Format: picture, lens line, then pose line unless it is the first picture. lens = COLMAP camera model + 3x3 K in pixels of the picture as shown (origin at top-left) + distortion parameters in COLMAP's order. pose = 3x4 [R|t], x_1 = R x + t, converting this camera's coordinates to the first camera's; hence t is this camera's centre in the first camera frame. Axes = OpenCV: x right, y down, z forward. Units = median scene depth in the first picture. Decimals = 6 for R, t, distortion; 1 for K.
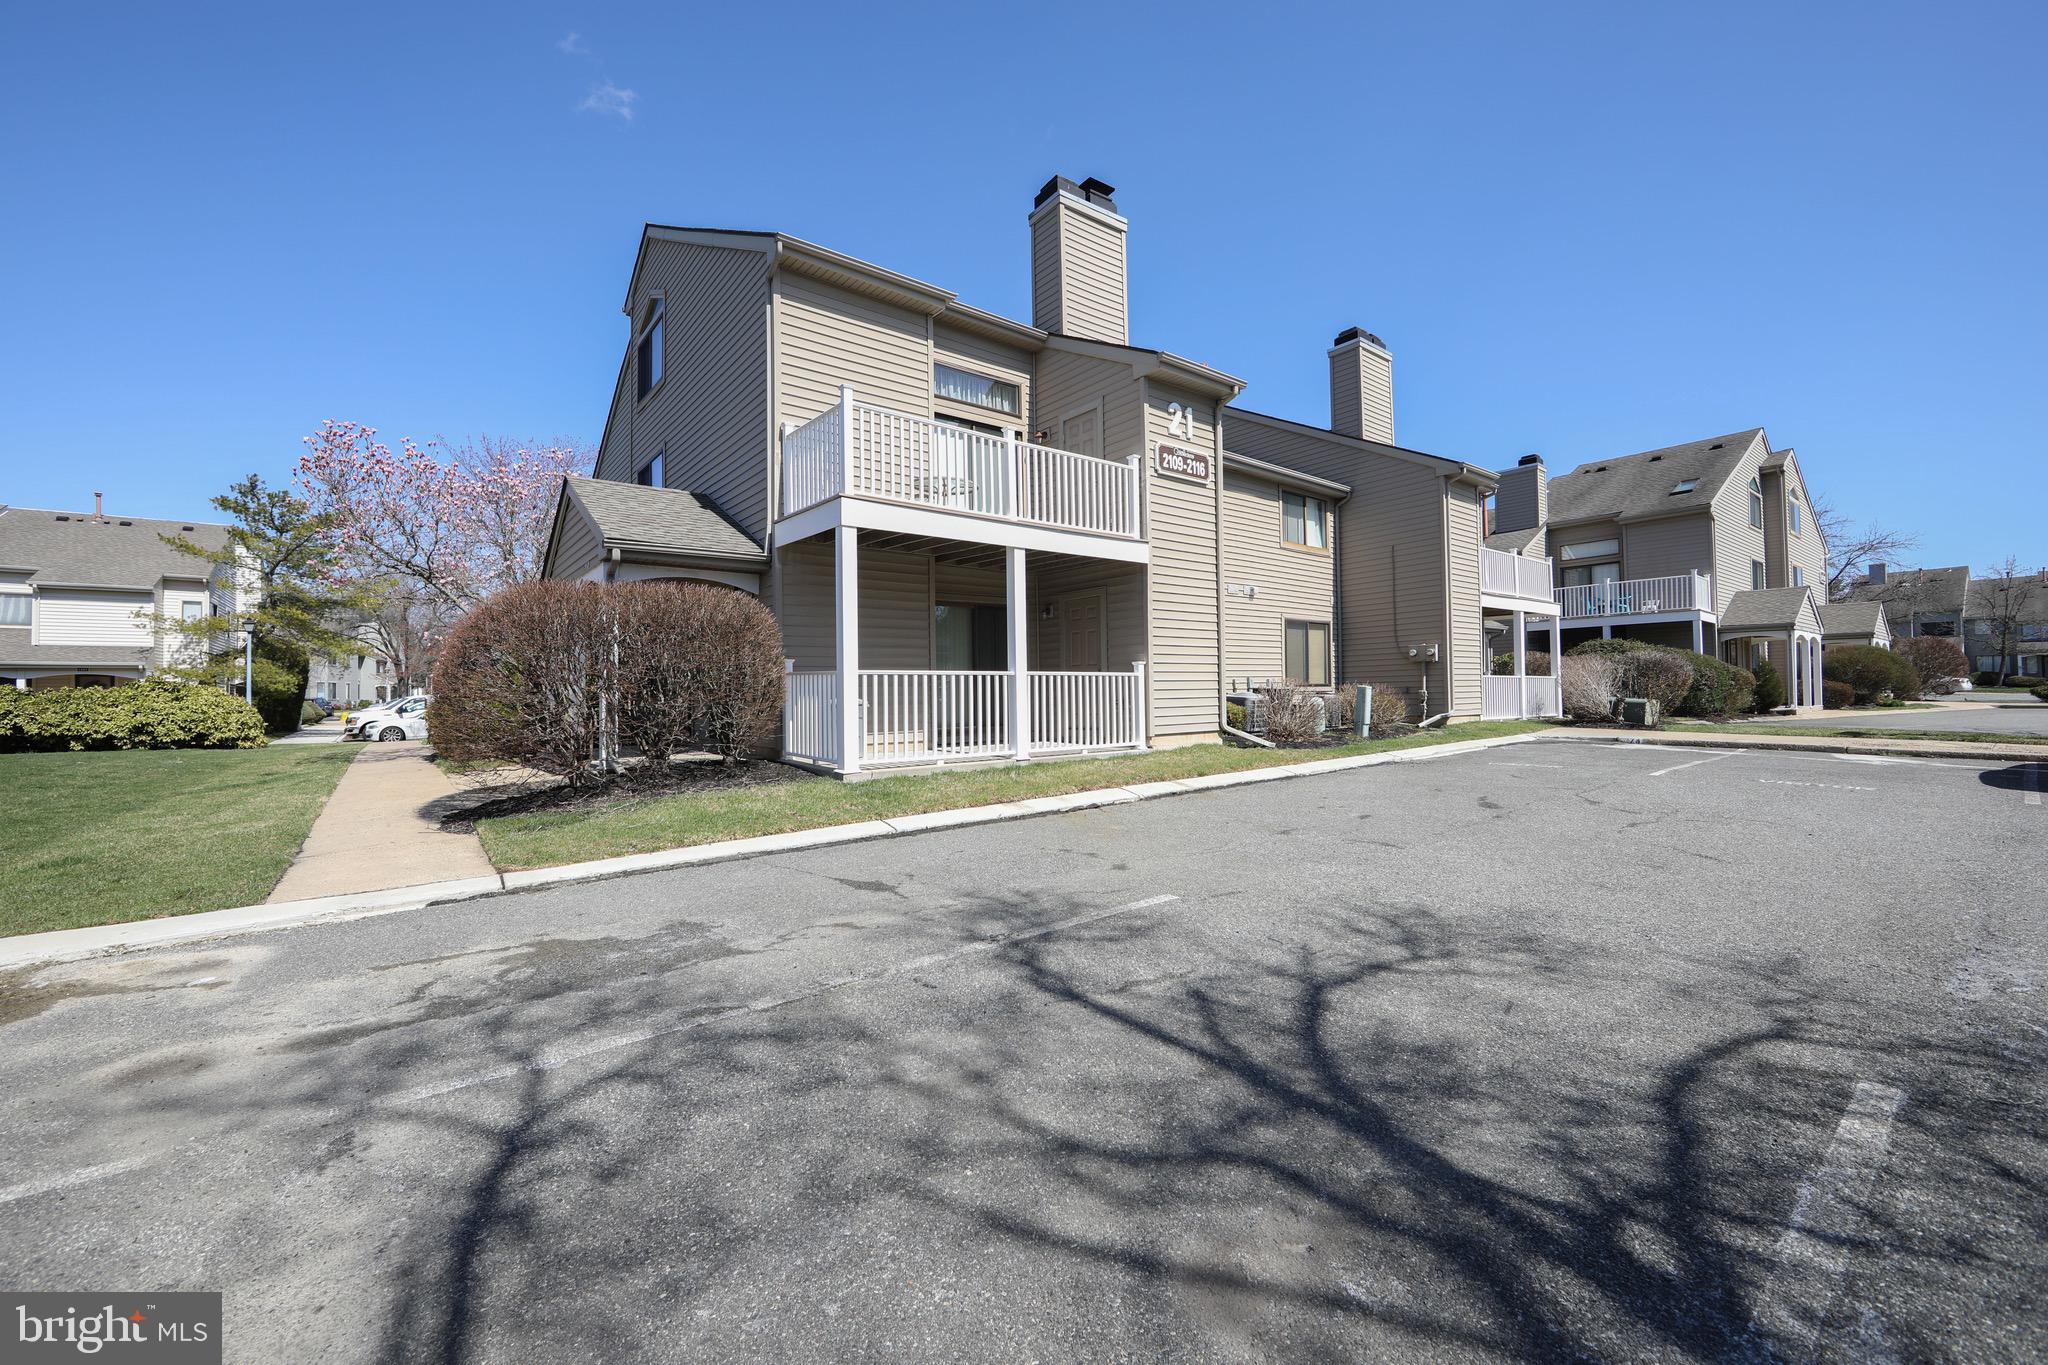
lens RADIAL K [[802.1, 0, 1027.5], [0, 802.1, 675.7], [0, 0, 1]] dist [0.000293, 0.000092]
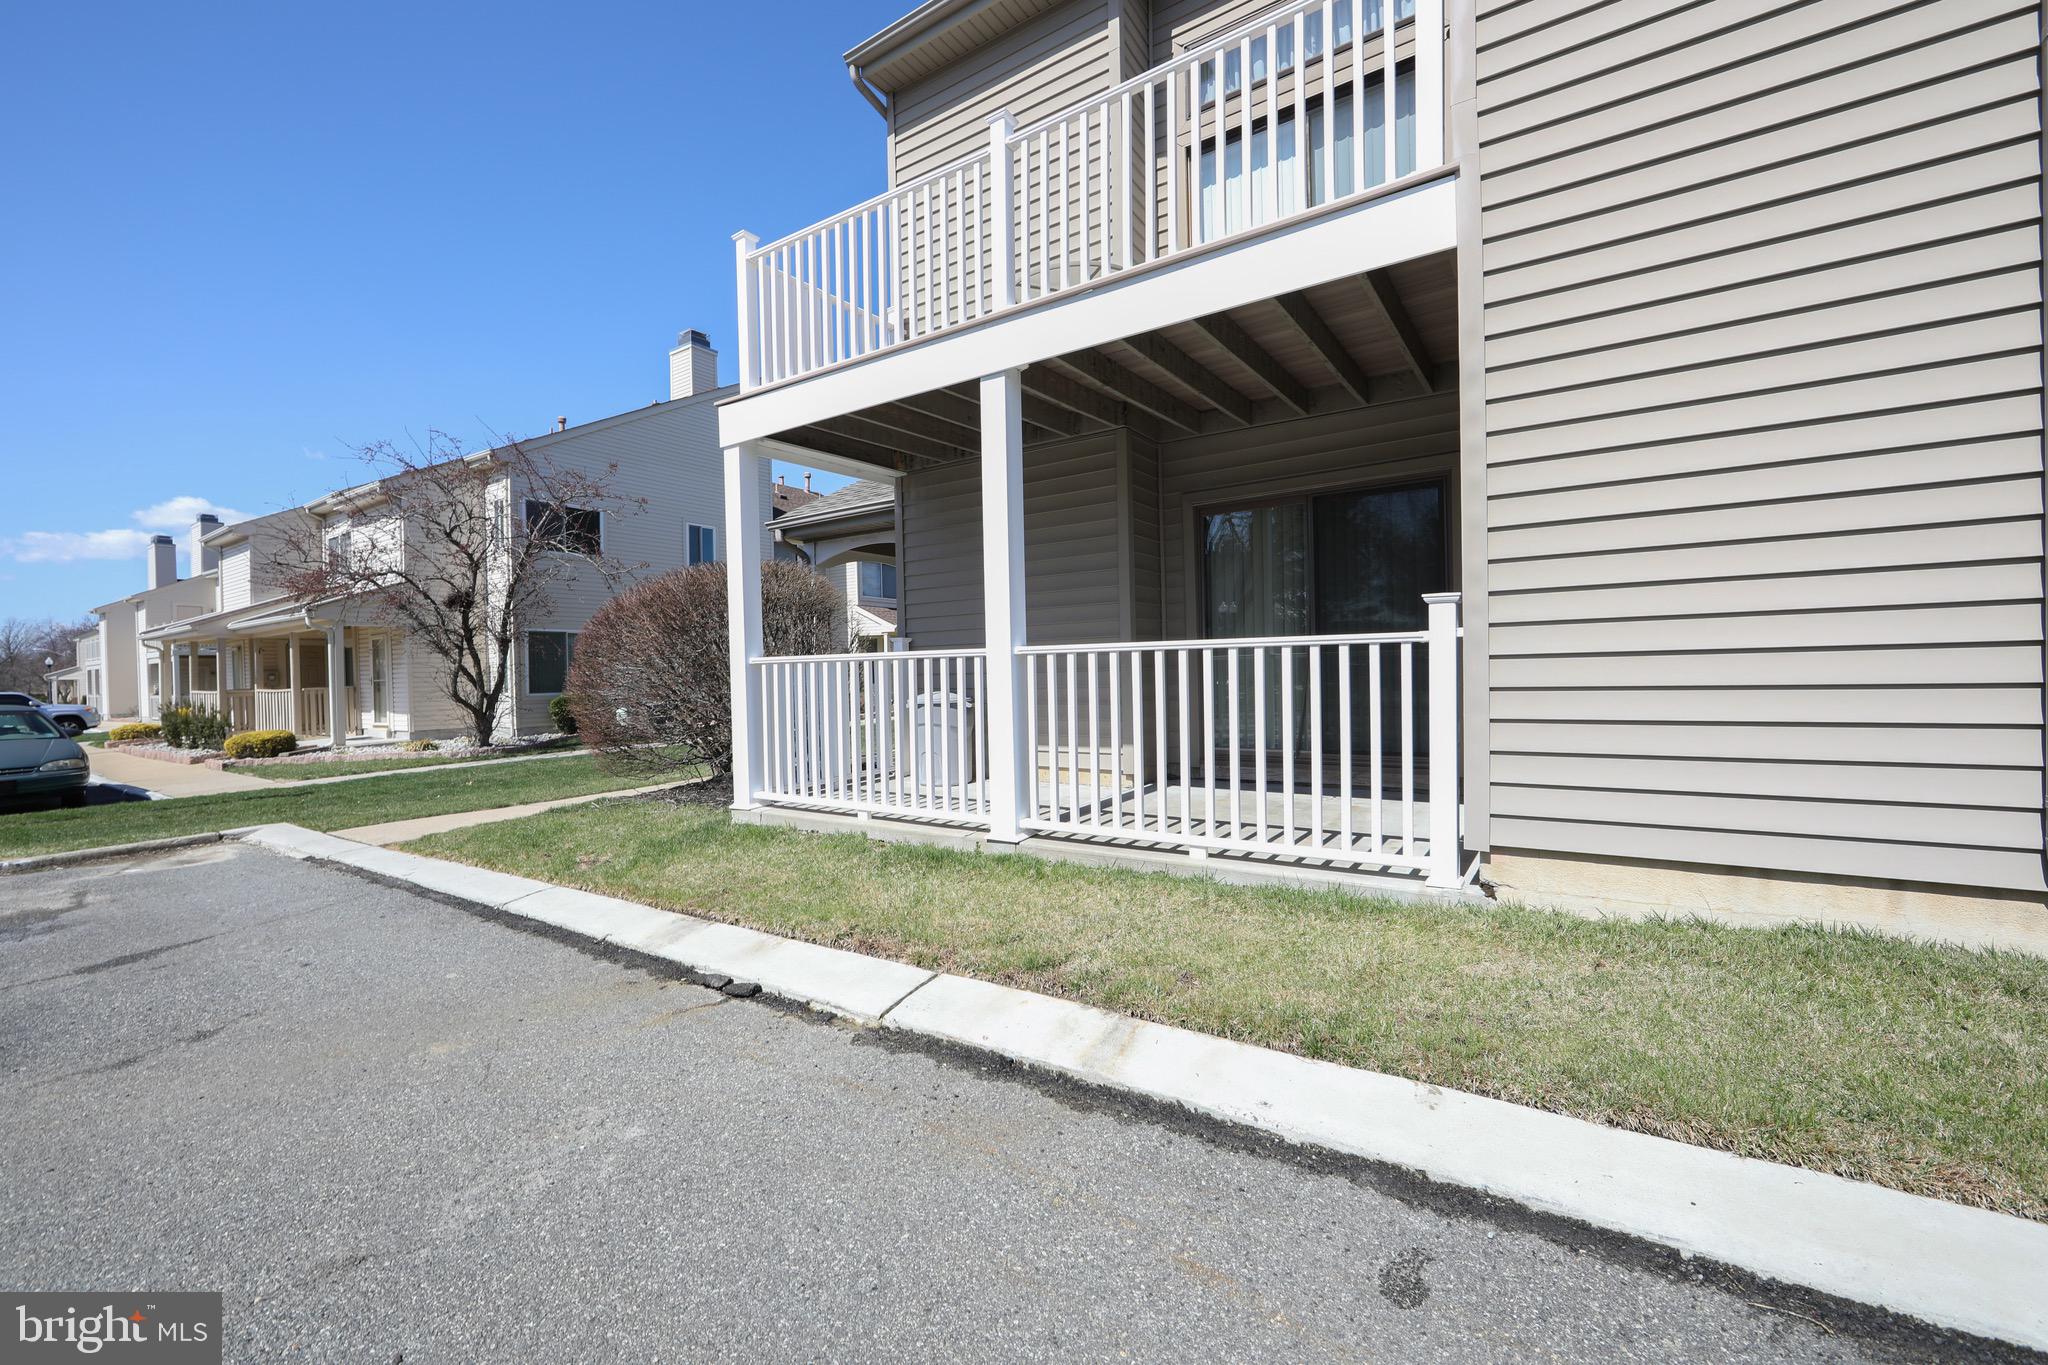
lens RADIAL K [[814.4, 0, 1015.9], [0, 814.4, 674.5], [0, 0, 1]] dist [-0.008965, -0.000034]
pose [[0.311172, 0.009036, -0.950311, 0.381220], [0.034367, 0.999194, 0.020754, 0.000748], [0.949732, -0.039117, 0.310610, 0.764659]]
